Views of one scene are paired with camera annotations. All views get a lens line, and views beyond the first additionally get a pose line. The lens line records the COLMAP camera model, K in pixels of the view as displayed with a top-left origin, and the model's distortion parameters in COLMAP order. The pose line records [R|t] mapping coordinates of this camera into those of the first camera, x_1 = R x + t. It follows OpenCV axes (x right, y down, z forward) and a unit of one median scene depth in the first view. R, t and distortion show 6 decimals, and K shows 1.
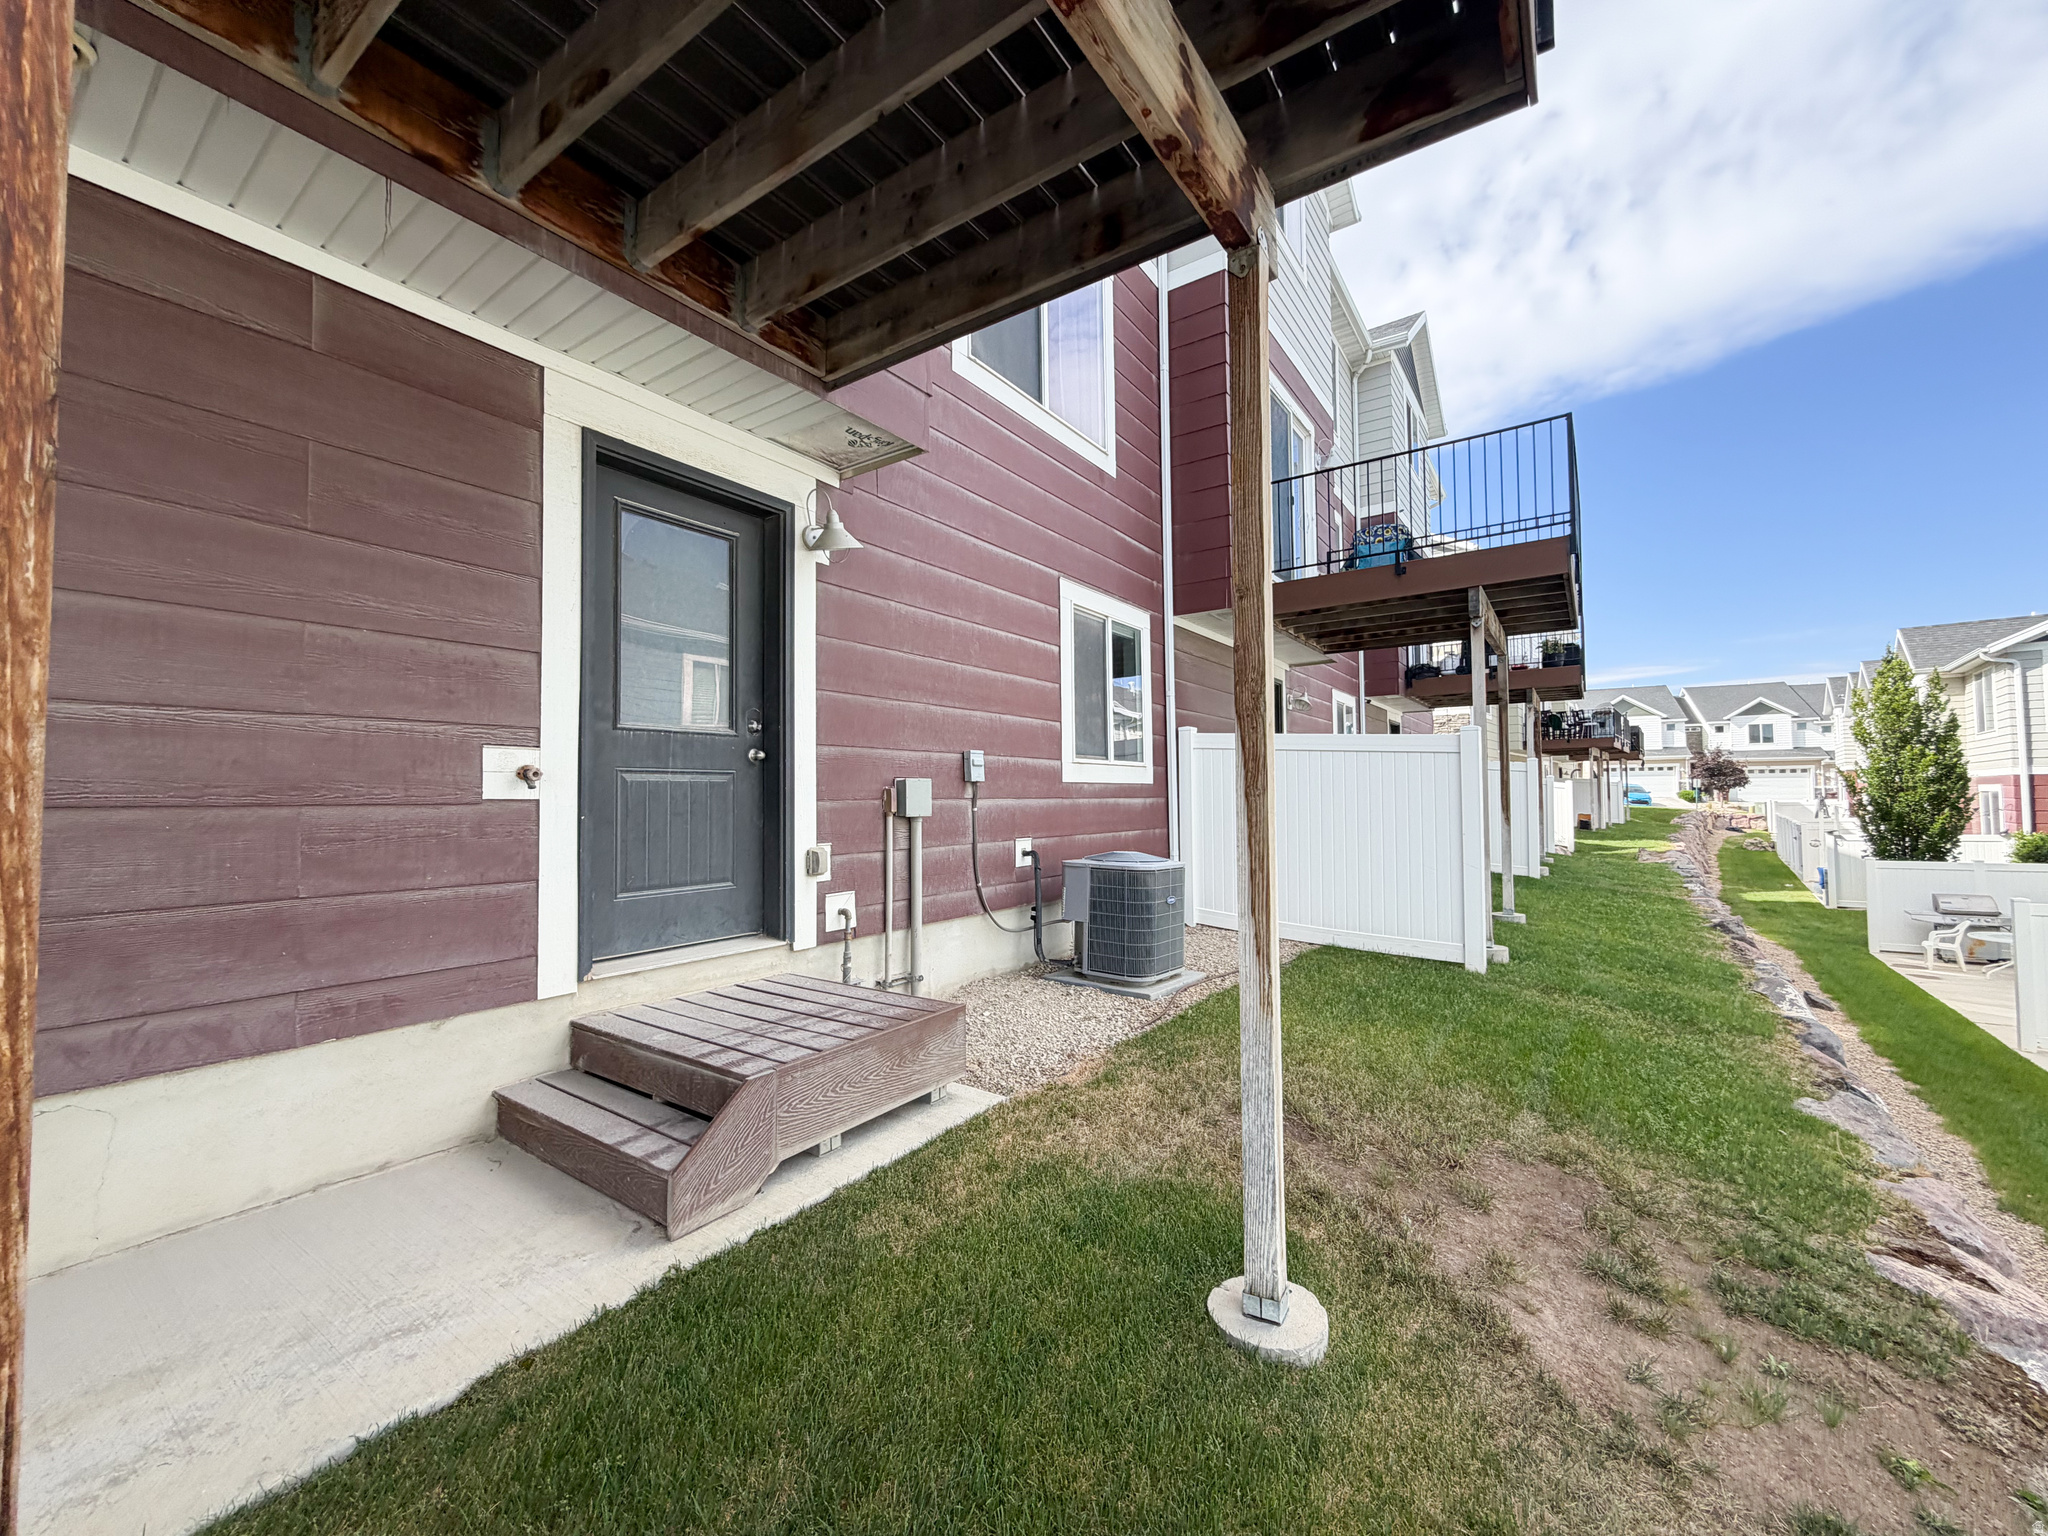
lens RADIAL K [[819.3, 0, 1022.5], [0, 819.3, 769.3], [0, 0, 1]] dist [0.004315, 0.000517]
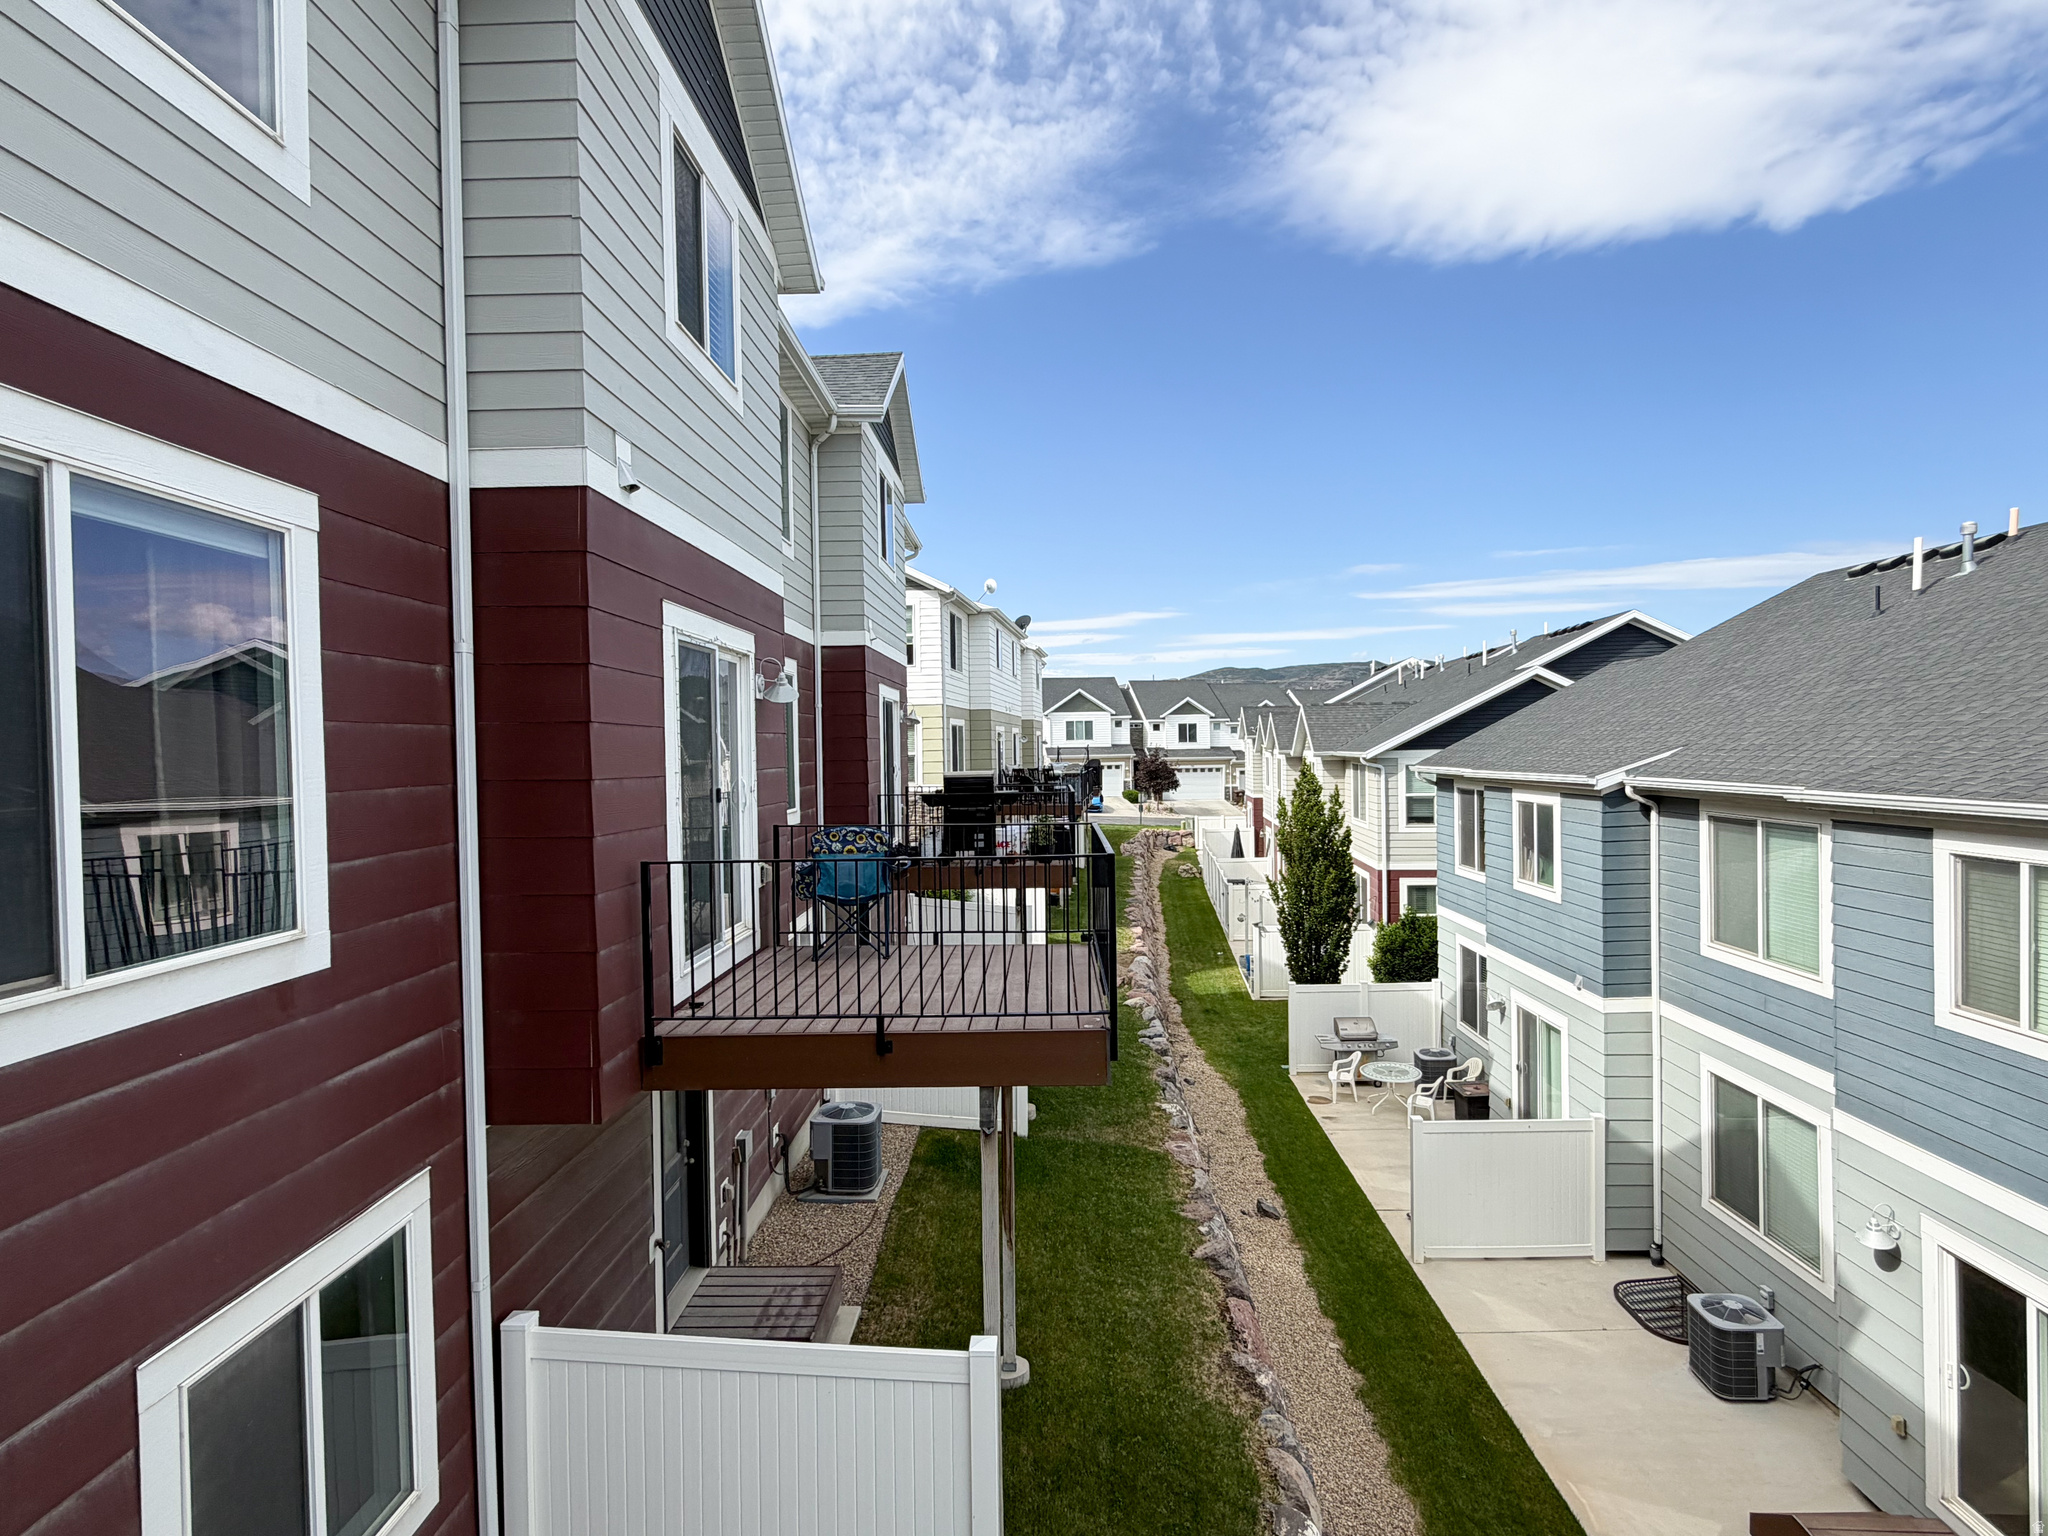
lens RADIAL K [[1050.5, 0, 1027.5], [0, 1050.5, 763.6], [0, 0, 1]] dist [0.004920, 0.000582]
pose [[0.830622, -0.012778, 0.556690, 0.037894], [-0.013464, 0.998983, 0.043021, -0.170317], [-0.556674, -0.043230, 0.829606, 0.099323]]
